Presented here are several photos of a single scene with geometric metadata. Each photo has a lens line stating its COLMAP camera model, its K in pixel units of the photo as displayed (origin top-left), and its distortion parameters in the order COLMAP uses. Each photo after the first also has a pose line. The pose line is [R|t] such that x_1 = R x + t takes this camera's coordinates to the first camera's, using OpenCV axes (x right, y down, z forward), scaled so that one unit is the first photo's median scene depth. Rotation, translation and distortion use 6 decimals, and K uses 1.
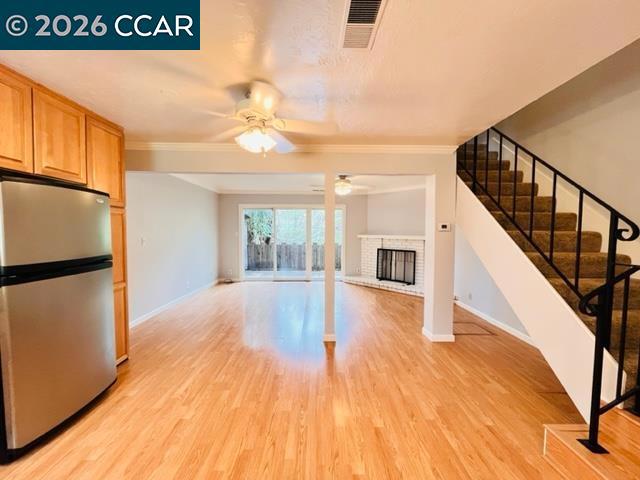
lens RADIAL K [[260.6, 0, 318.8], [0, 260.6, 241.3], [0, 0, 1]] dist [-0.004211, -0.000201]
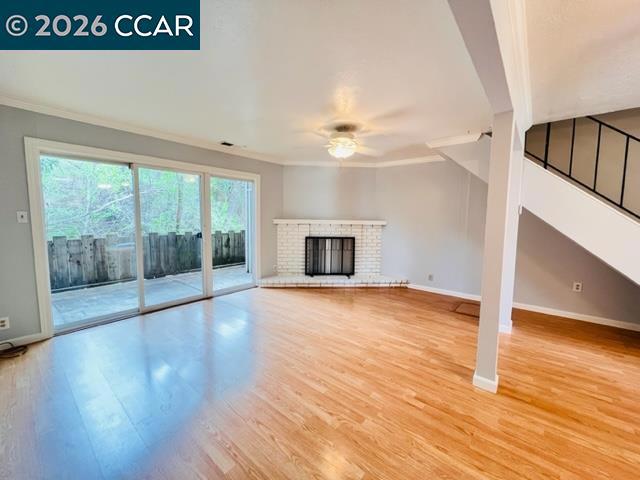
lens RADIAL K [[260.6, 0, 319.5], [0, 260.6, 240.1], [0, 0, 1]] dist [-0.004211, -0.000201]
pose [[0.652056, -0.061710, 0.755655, -0.341998], [0.024392, 0.997874, 0.060442, -0.009097], [-0.757778, -0.020980, 0.652175, 0.464068]]
